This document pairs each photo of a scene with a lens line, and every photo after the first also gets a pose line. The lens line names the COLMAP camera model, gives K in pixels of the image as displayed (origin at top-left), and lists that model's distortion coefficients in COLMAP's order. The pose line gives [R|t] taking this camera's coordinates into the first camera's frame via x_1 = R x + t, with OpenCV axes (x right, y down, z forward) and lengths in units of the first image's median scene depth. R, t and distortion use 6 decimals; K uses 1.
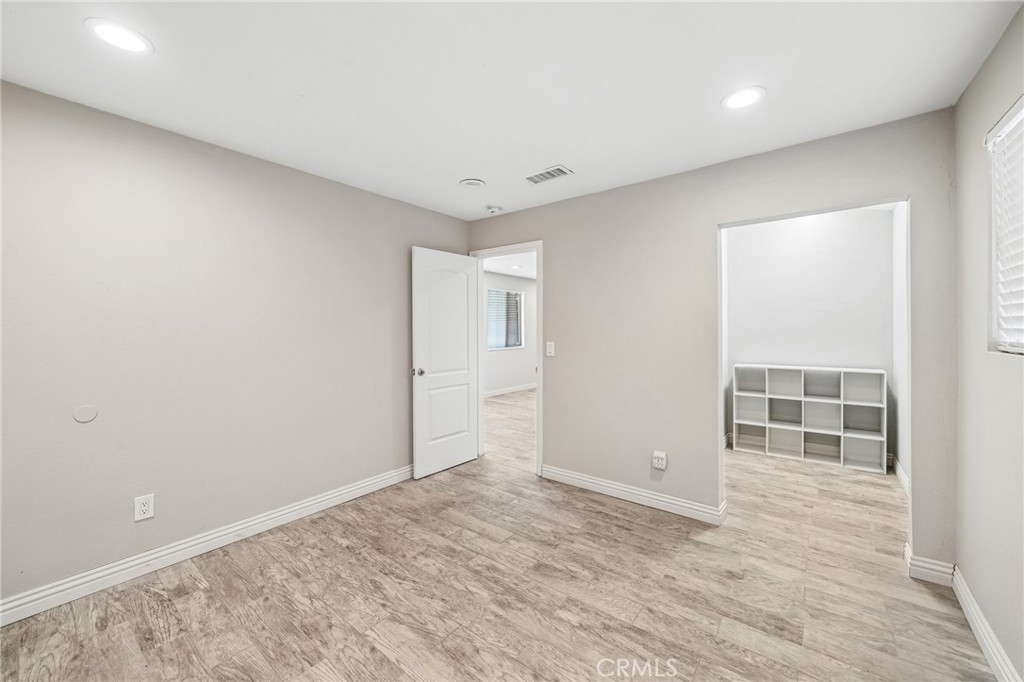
lens RADIAL K [[380.9, 0, 506.4], [0, 380.9, 344.2], [0, 0, 1]] dist [-0.008906, 0.000536]
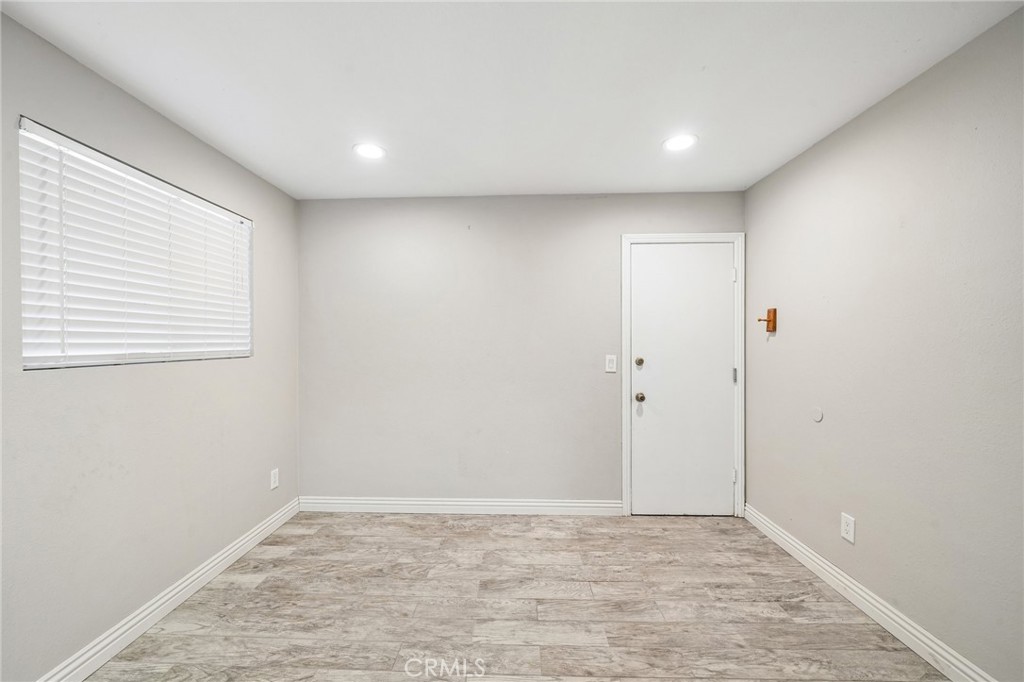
lens RADIAL K [[380.9, 0, 509.9], [0, 380.9, 344.9], [0, 0, 1]] dist [-0.008906, 0.000536]
pose [[-0.796689, 0.005853, -0.604361, 0.353763], [-0.014711, 0.999469, 0.029073, -0.053465], [0.604211, 0.032053, -0.796180, 1.471653]]
